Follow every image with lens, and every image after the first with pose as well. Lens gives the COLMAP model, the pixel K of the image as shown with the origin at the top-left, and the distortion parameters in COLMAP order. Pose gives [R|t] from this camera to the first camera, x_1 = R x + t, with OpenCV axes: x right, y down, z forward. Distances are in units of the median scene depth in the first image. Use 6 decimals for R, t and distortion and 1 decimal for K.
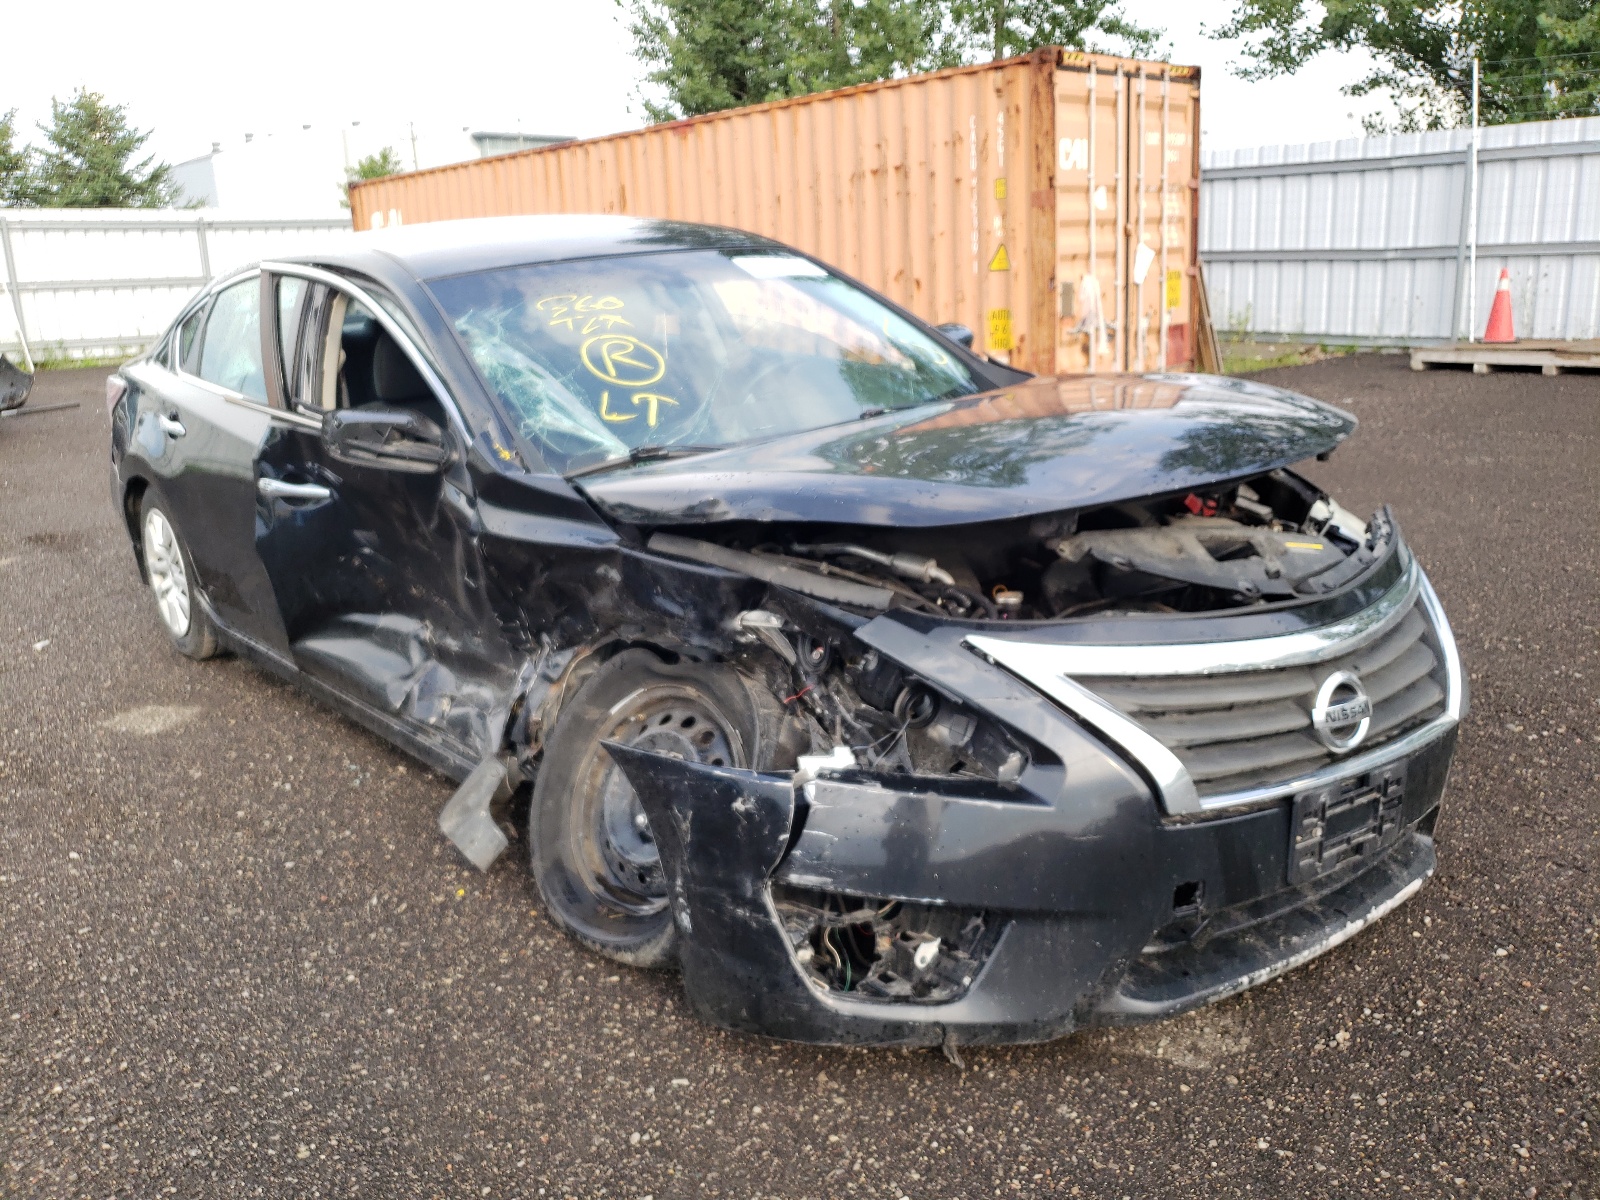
lens RADIAL K [[1379.4, 0, 798.4], [0, 1379.4, 599.7], [0, 0, 1]] dist [0.007372, 0.011894]
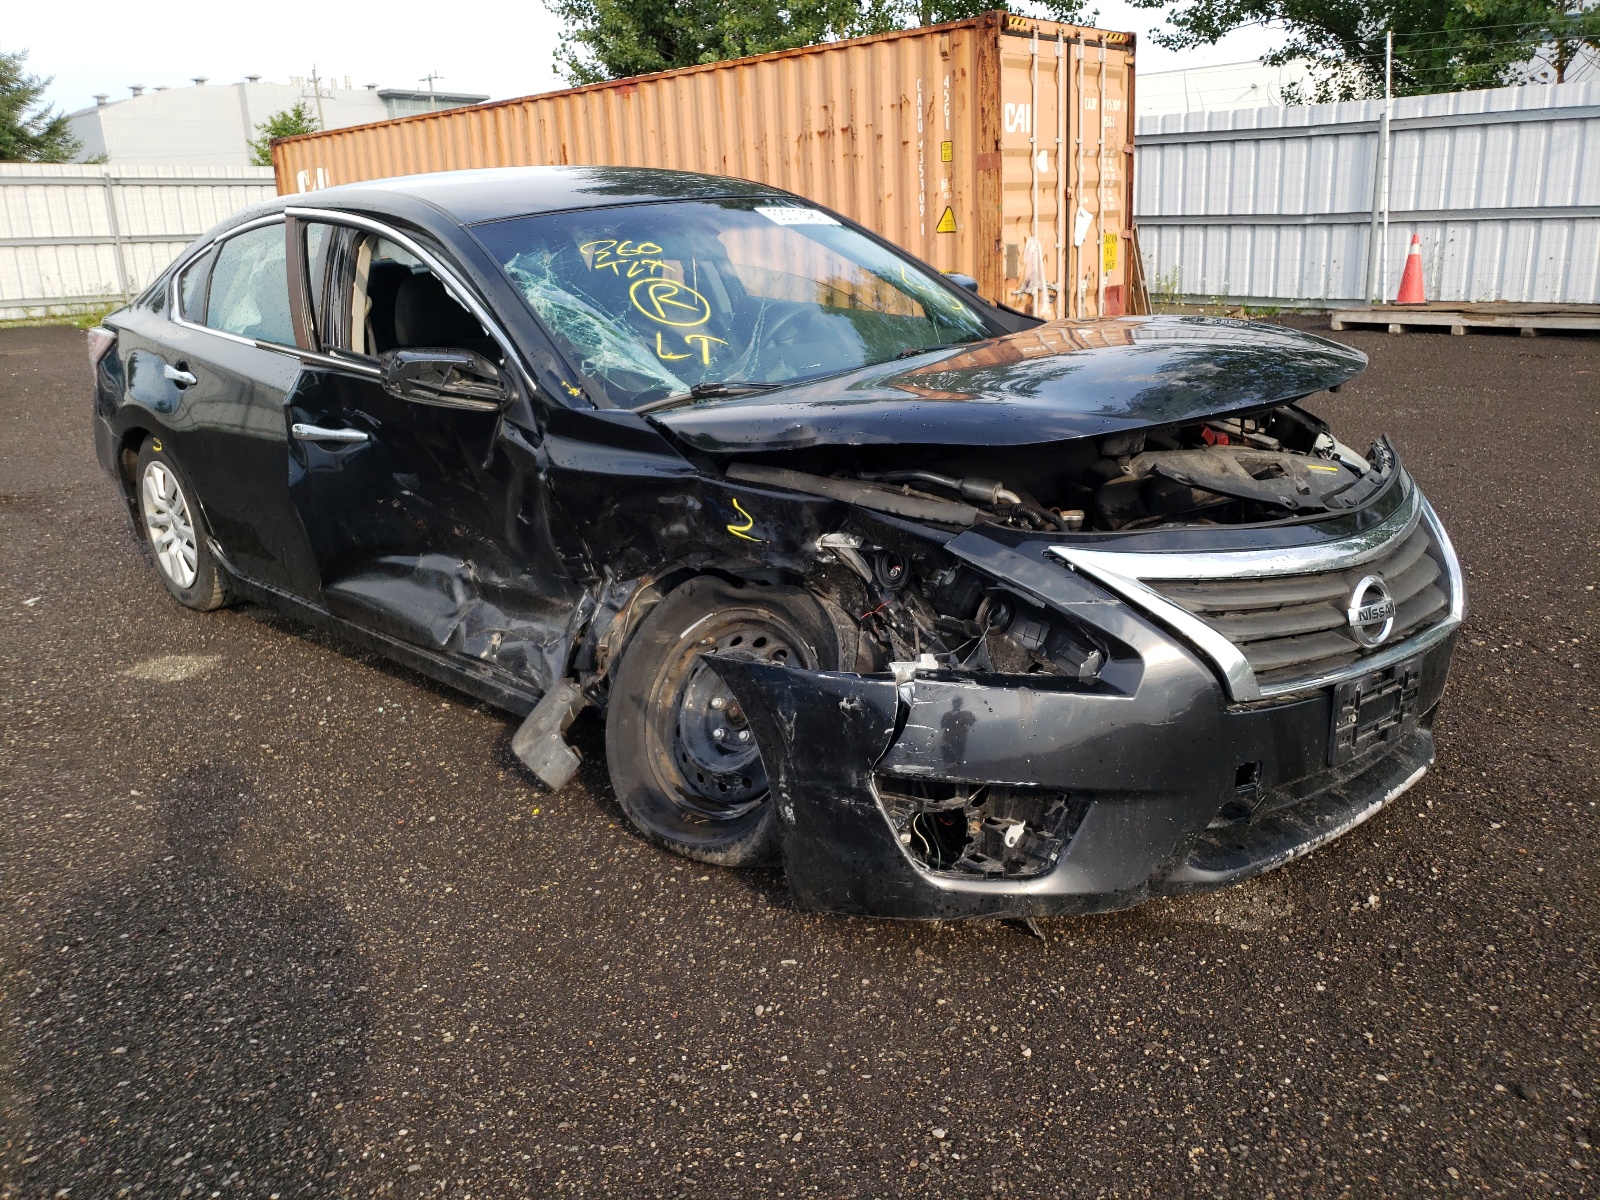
lens RADIAL K [[1386.3, 0, 802.8], [0, 1386.3, 627.7], [0, 0, 1]] dist [0.010678, 0.015294]
pose [[0.995875, -0.018951, 0.088734, -0.131938], [0.015796, 0.999222, 0.036131, 0.036907], [-0.089349, -0.034581, 0.995400, -0.062221]]
